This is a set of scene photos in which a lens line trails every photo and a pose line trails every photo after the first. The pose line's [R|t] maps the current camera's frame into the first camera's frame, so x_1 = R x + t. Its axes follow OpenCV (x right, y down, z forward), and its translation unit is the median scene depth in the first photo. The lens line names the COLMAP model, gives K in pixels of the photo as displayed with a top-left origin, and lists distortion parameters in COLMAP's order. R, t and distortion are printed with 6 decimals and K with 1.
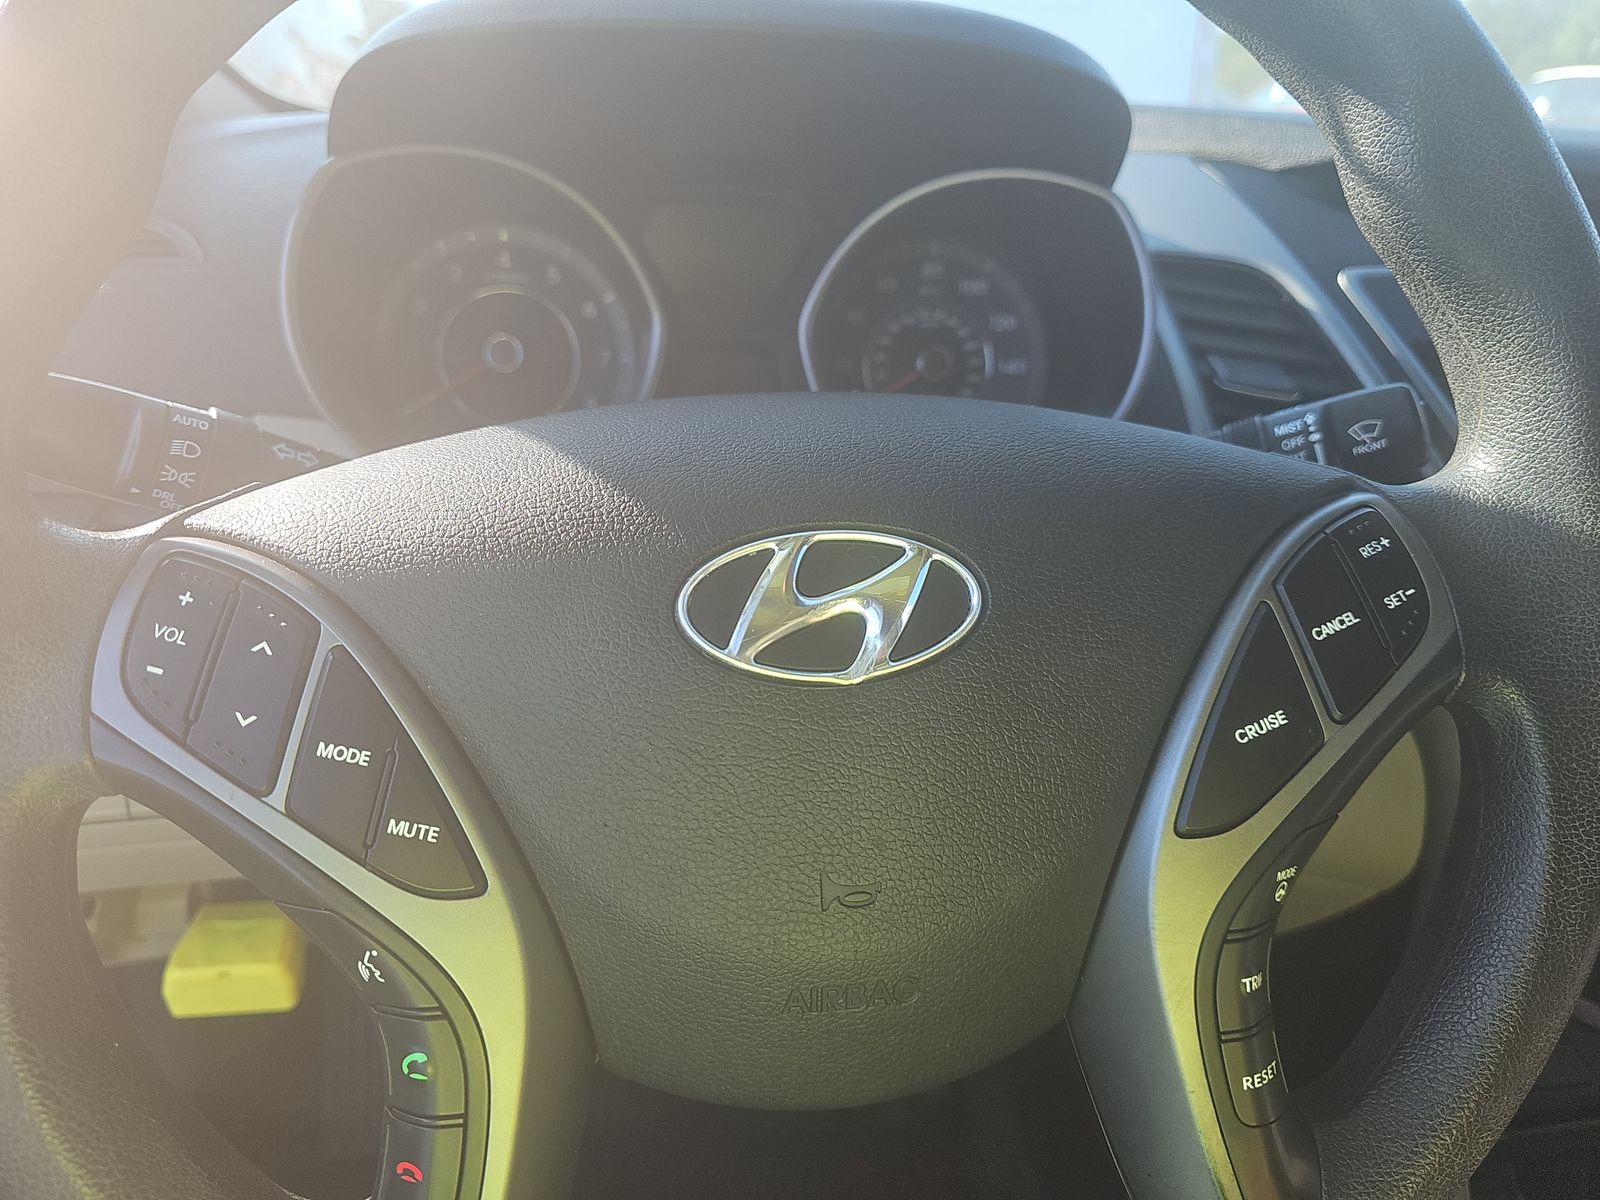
lens RADIAL K [[1059.6, 0, 793.9], [0, 1059.6, 600.1], [0, 0, 1]] dist [0.024460, -0.032042]
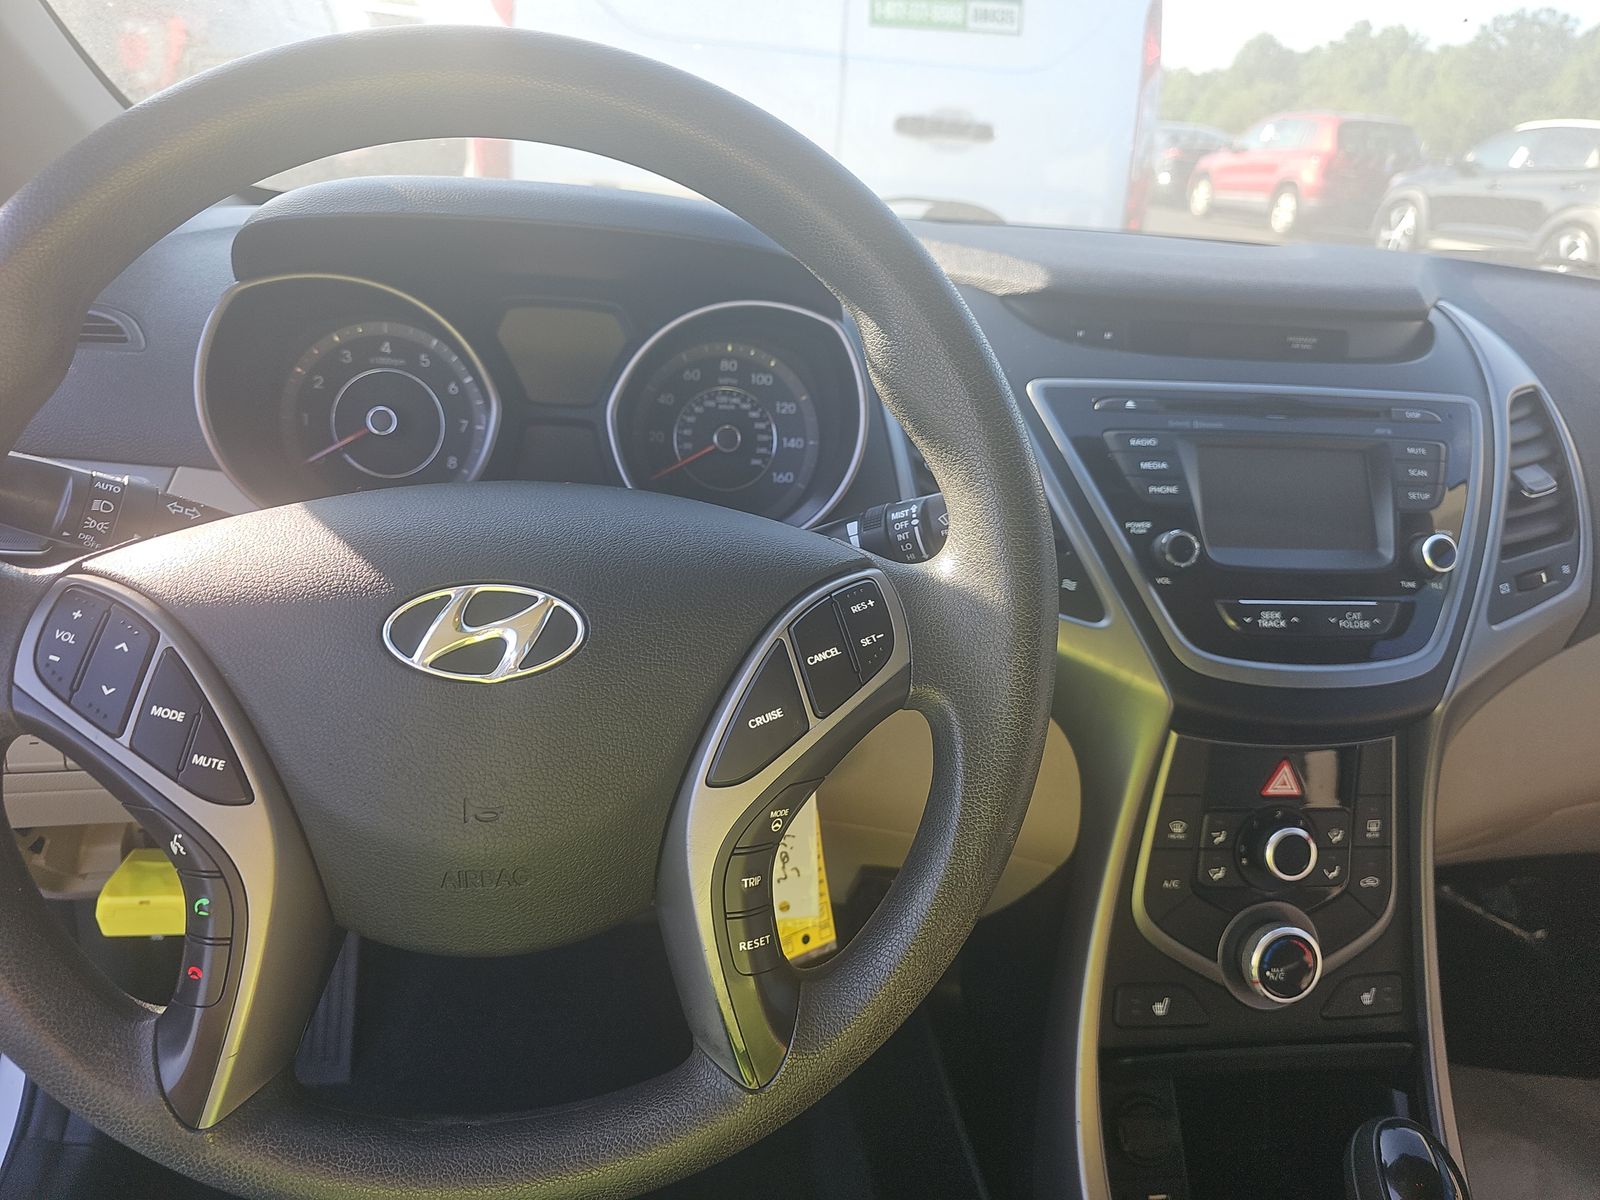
lens RADIAL K [[1059.6, 0, 796.6], [0, 1059.6, 599.6], [0, 0, 1]] dist [0.024460, -0.032042]
pose [[0.999392, 0.034872, -0.000326, 0.484950], [-0.034874, 0.999300, -0.013561, -0.037313], [-0.000147, 0.013564, 0.999908, -0.573064]]
